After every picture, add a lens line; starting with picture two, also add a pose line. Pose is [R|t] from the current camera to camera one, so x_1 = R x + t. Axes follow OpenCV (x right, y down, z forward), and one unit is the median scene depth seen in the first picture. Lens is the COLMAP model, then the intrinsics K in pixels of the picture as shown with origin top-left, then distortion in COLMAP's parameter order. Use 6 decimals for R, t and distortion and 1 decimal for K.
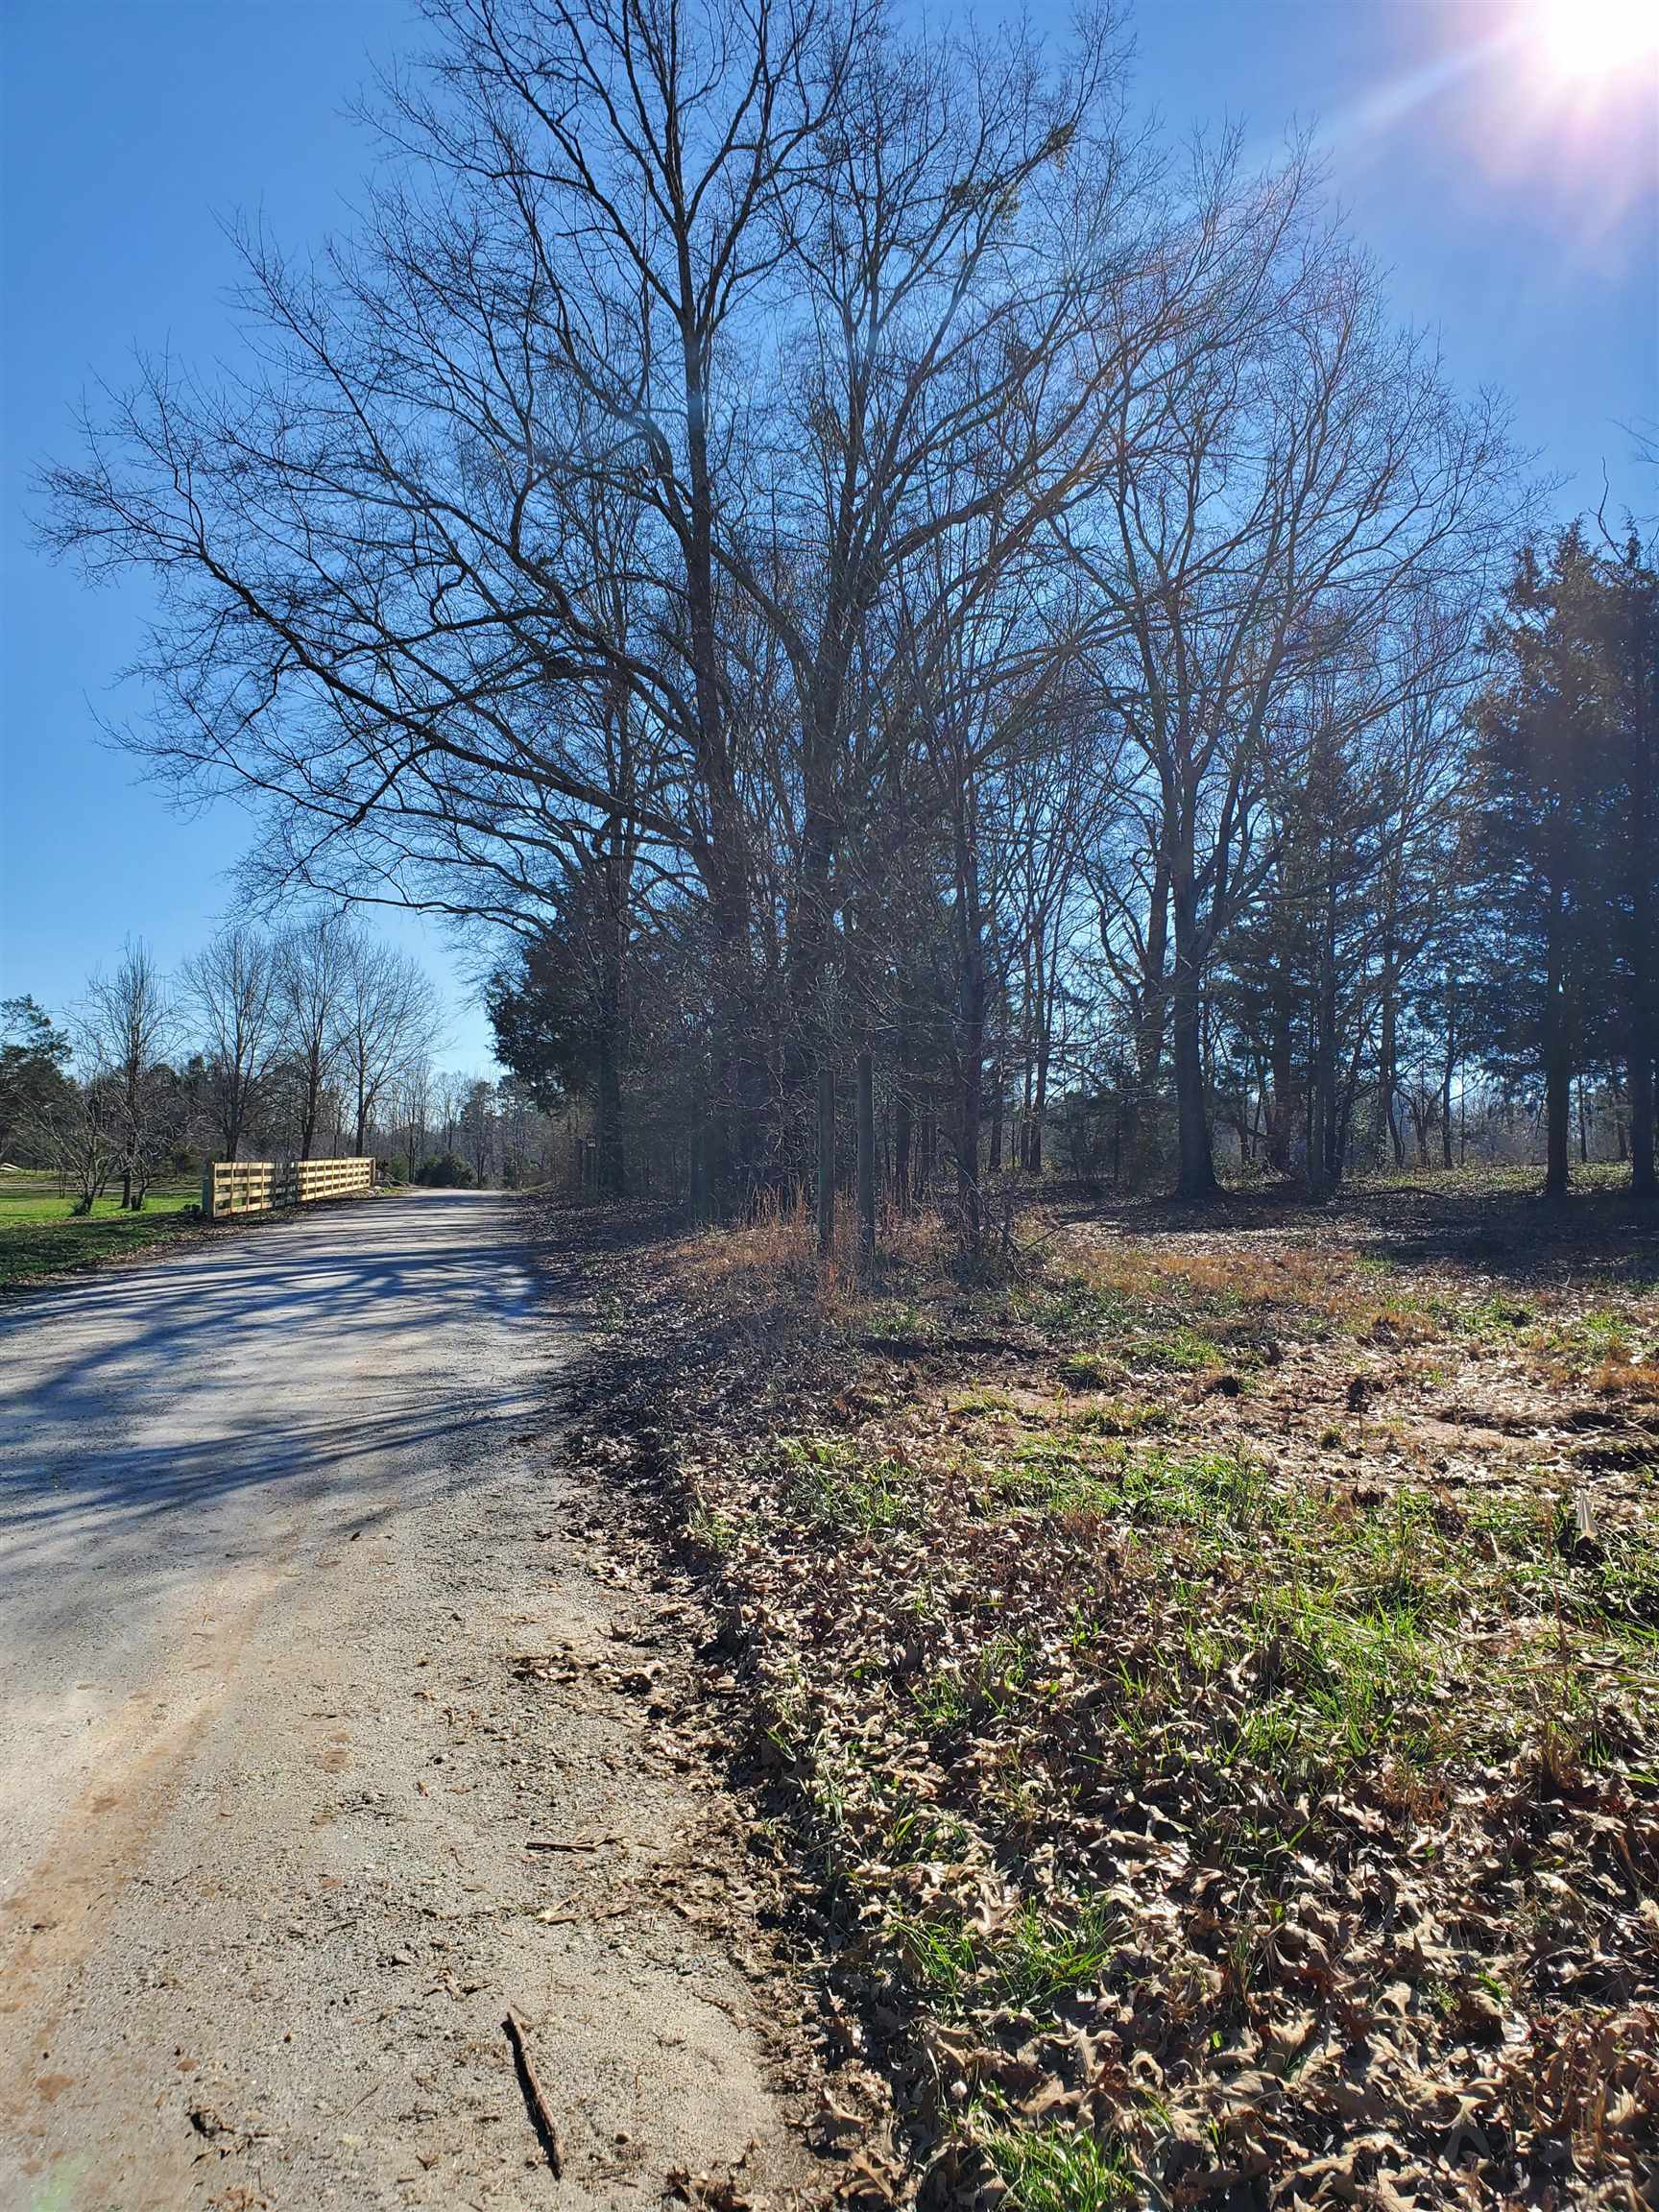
lens RADIAL K [[1707.6, 0, 829.5], [0, 1707.6, 1106.0], [0, 0, 1]] dist [0.001397, 0.041518]
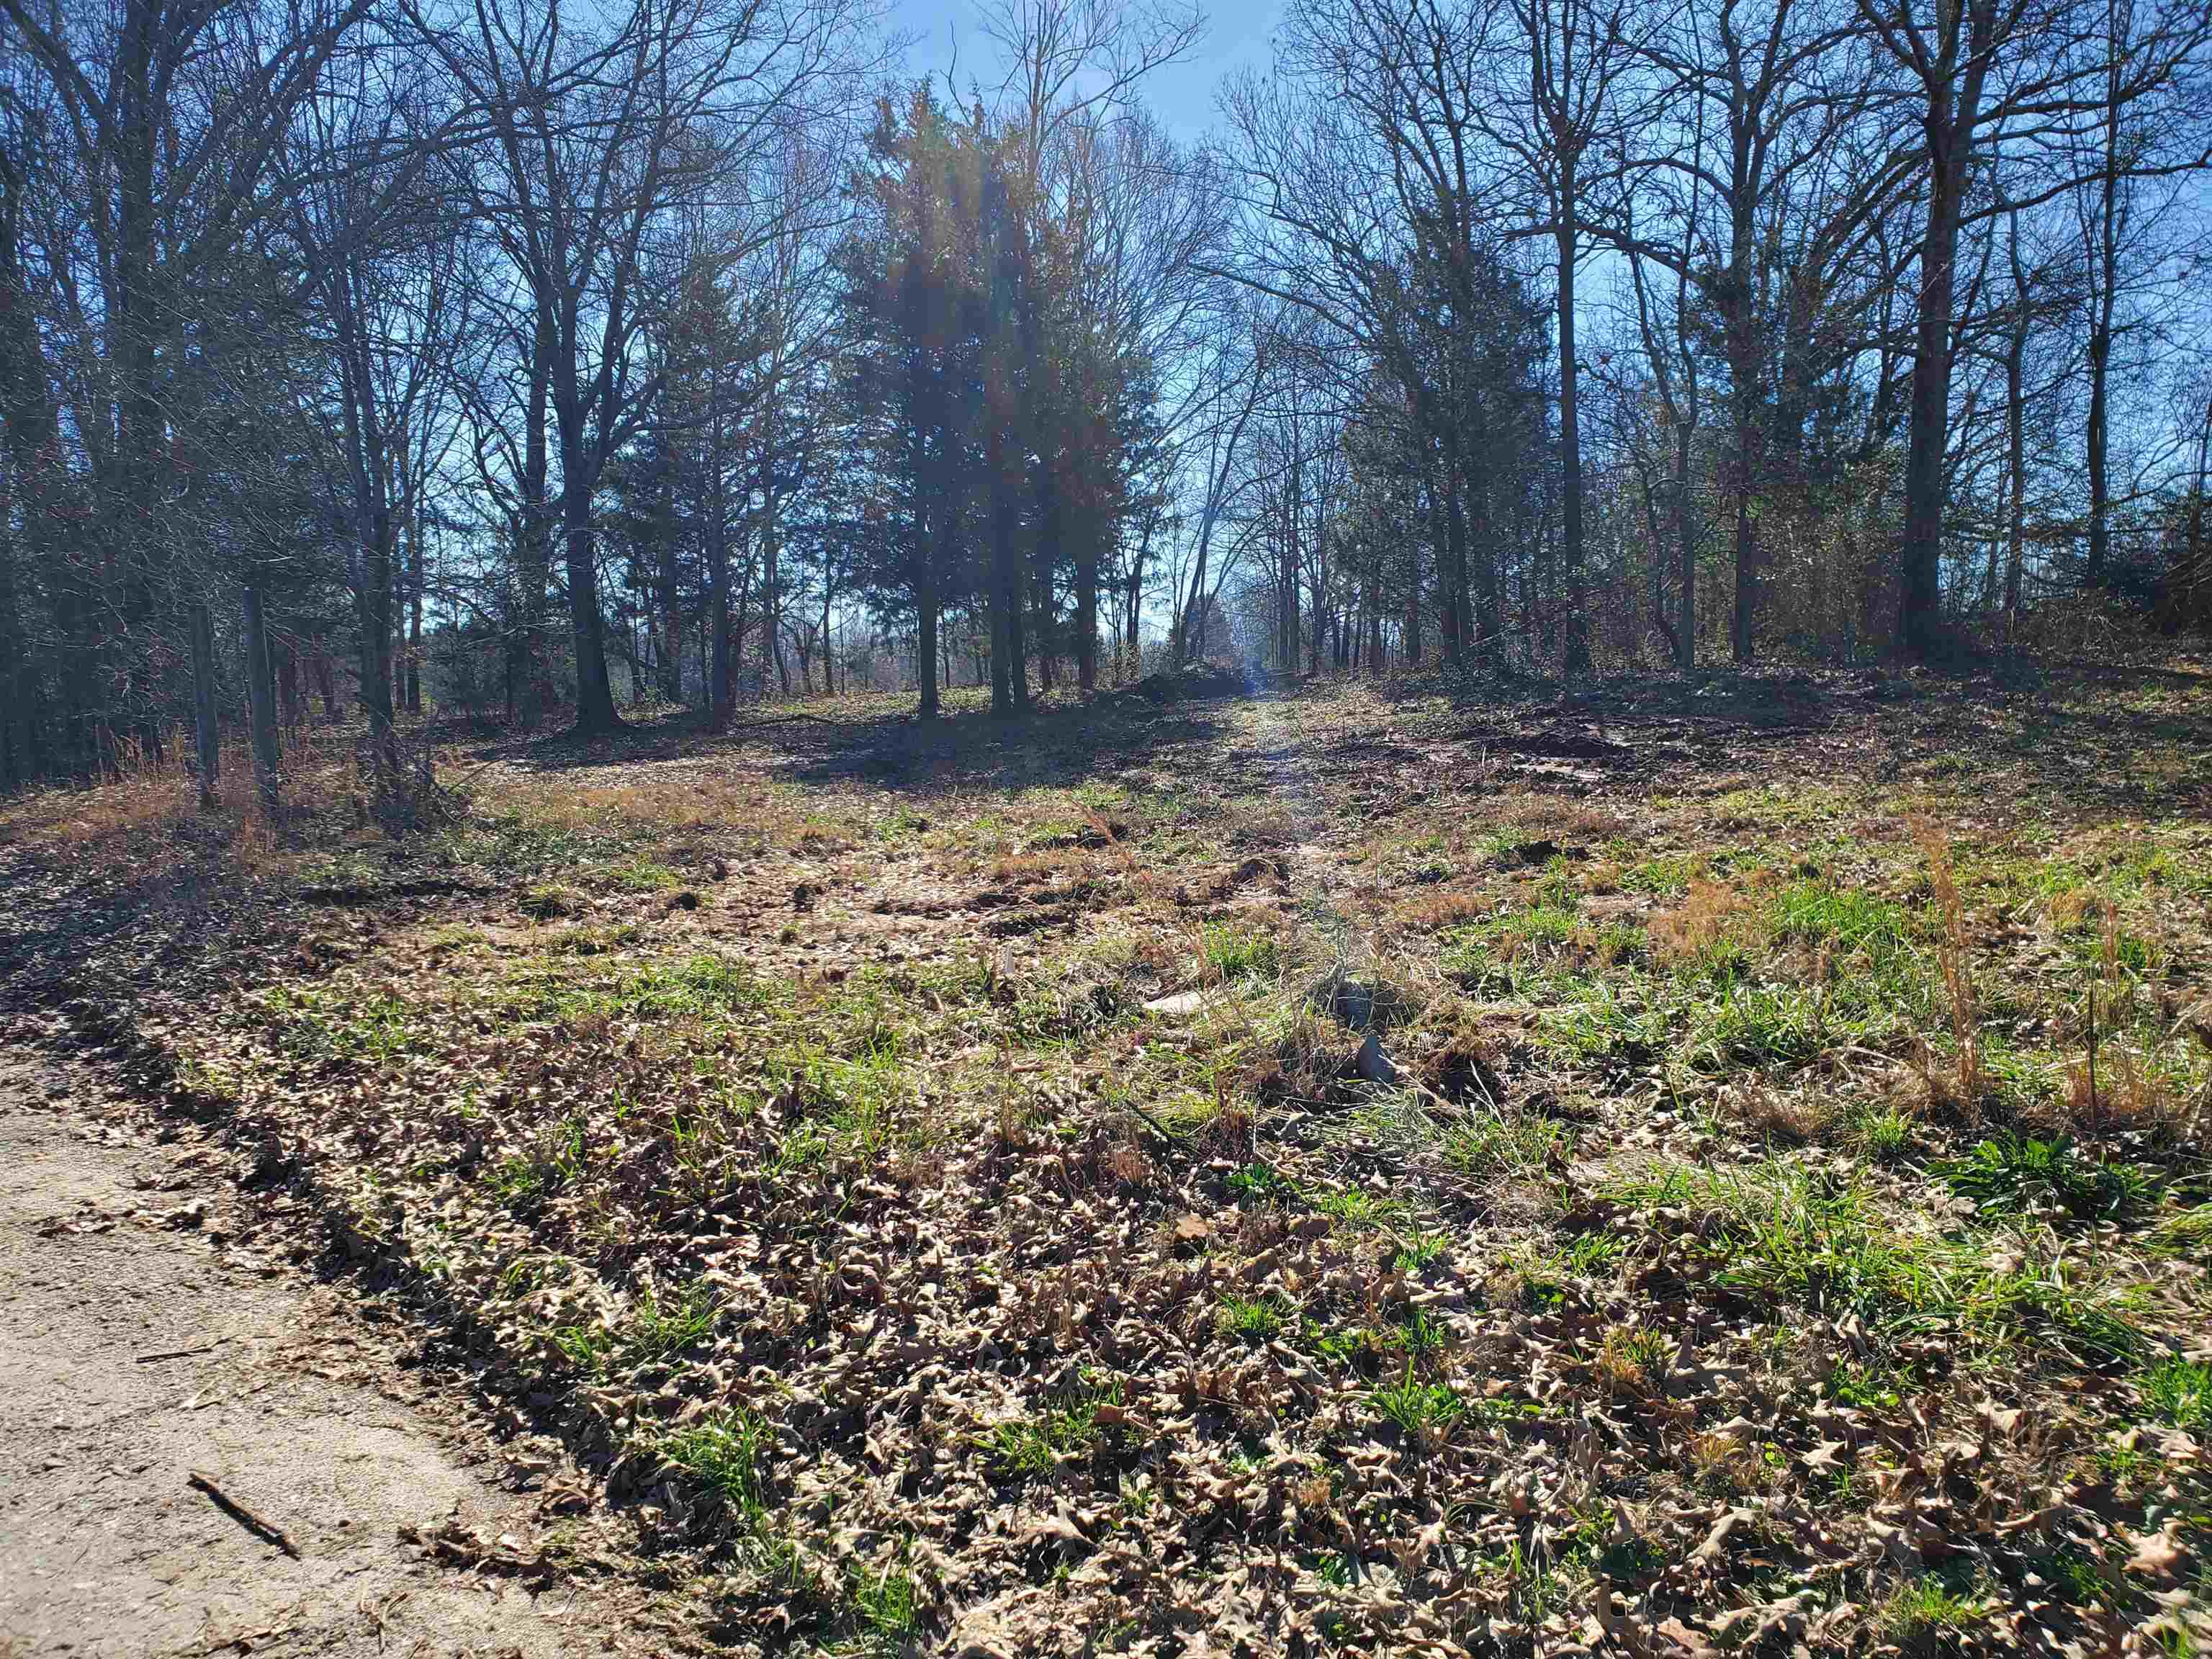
lens RADIAL K [[1686.4, 0, 1131.5], [0, 1686.4, 835.5], [0, 0, 1]] dist [0.055800, -0.094438]
pose [[0.865261, -0.068784, 0.496580, -0.124441], [0.010753, 0.992861, 0.118791, -0.006818], [-0.501206, -0.097445, 0.859824, -0.154051]]
